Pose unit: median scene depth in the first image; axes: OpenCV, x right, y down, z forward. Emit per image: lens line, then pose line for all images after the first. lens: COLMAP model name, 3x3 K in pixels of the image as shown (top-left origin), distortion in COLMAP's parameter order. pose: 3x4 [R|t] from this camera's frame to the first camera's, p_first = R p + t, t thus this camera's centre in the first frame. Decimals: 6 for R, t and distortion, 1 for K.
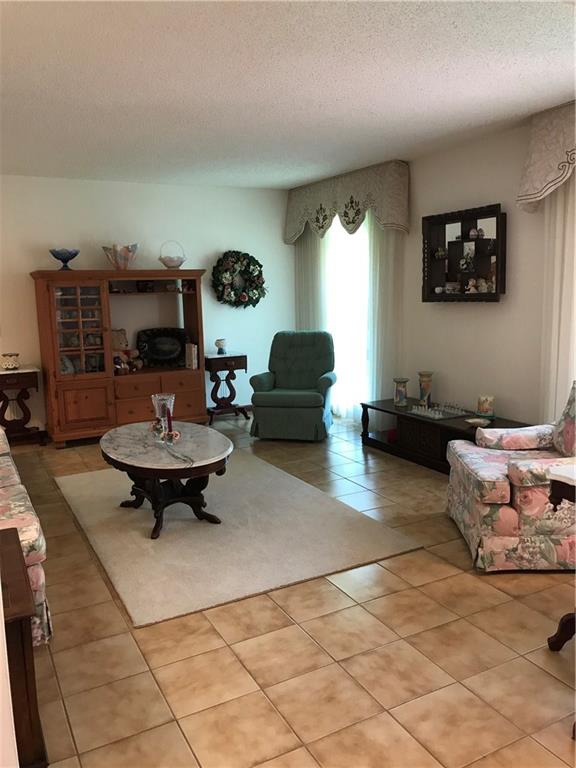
lens RADIAL K [[624.0, 0, 291.6], [0, 624.0, 385.4], [0, 0, 1]] dist [0.048450, -0.048358]
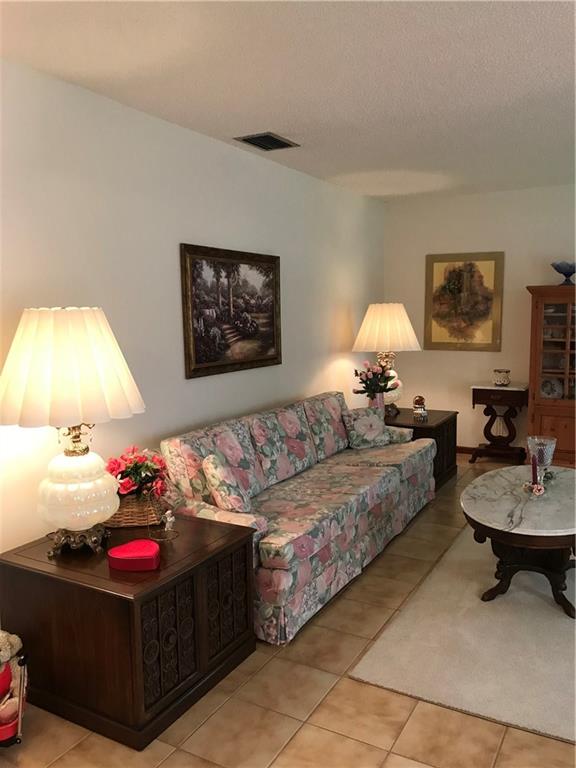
lens RADIAL K [[624.0, 0, 290.3], [0, 624.0, 383.6], [0, 0, 1]] dist [0.048450, -0.048358]
pose [[0.540265, 0.116219, -0.833430, 0.340296], [-0.128526, 0.990193, 0.054763, -0.067678], [0.831621, 0.077531, 0.549904, 0.295399]]
